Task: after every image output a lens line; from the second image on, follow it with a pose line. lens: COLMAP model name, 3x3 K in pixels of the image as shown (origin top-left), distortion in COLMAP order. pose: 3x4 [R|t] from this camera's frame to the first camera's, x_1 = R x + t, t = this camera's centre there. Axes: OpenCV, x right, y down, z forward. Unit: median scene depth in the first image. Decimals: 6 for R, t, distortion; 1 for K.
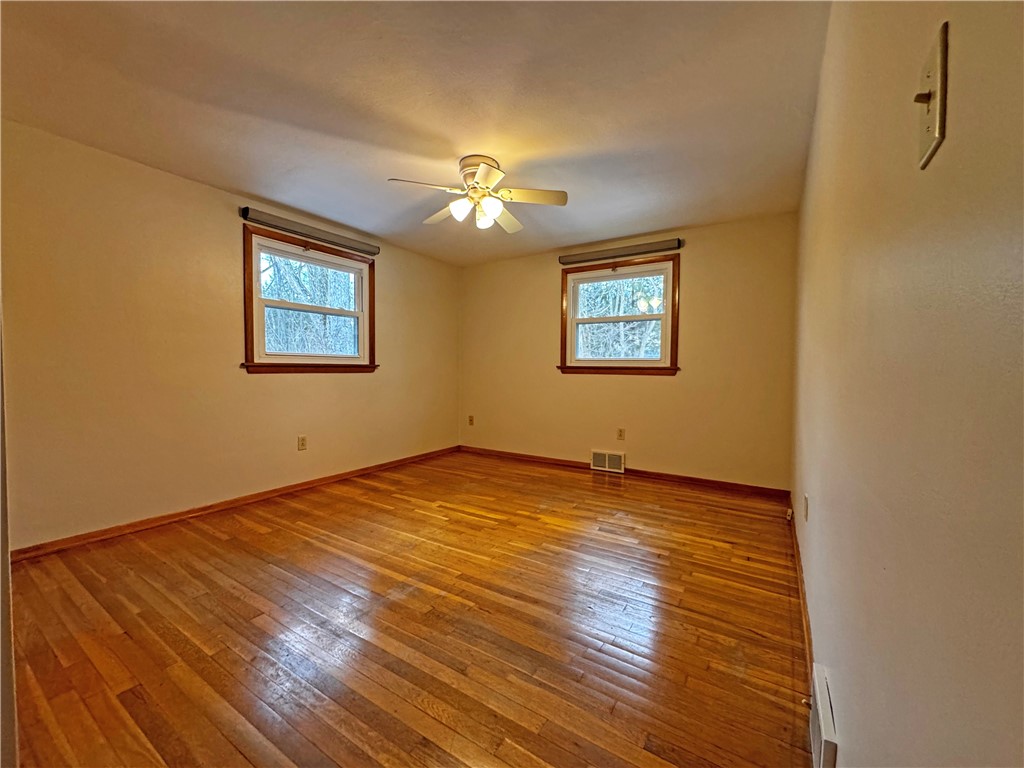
lens RADIAL K [[408.7, 0, 540.8], [0, 408.7, 378.9], [0, 0, 1]] dist [-0.001877, -0.000375]
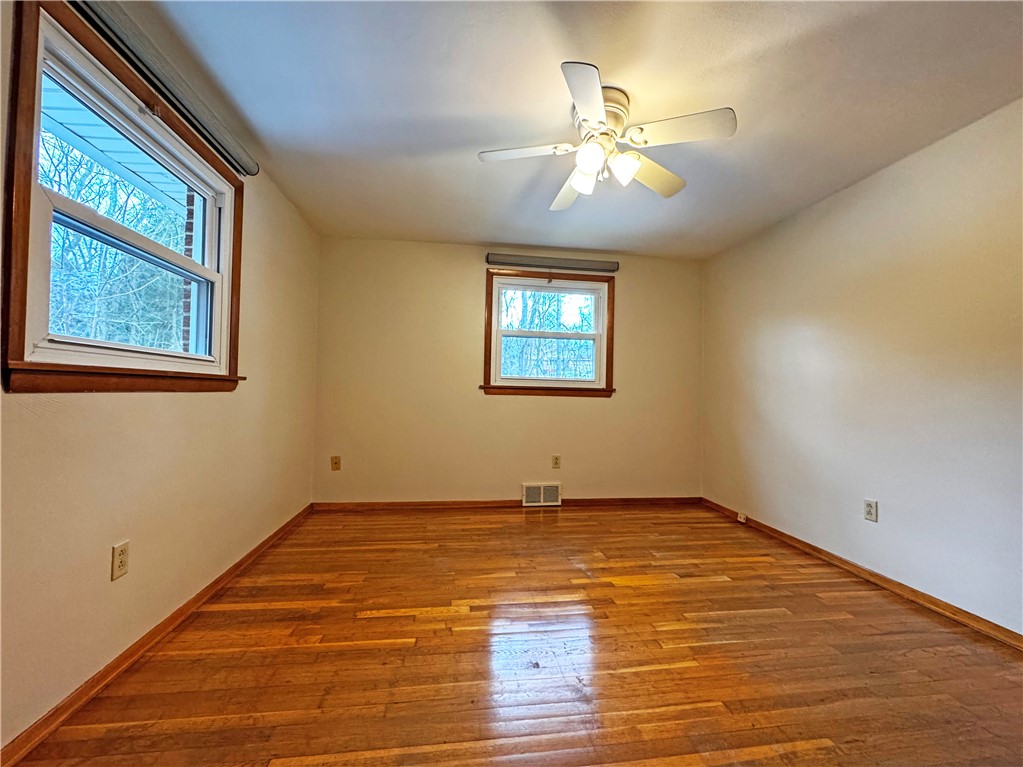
lens RADIAL K [[408.3, 0, 531.2], [0, 408.3, 380.6], [0, 0, 1]] dist [-0.001877, -0.000375]
pose [[0.777300, 0.026203, 0.628585, -0.529218], [0.001595, 0.999047, -0.043618, -0.006752], [-0.629129, 0.034907, 0.776517, 0.413429]]
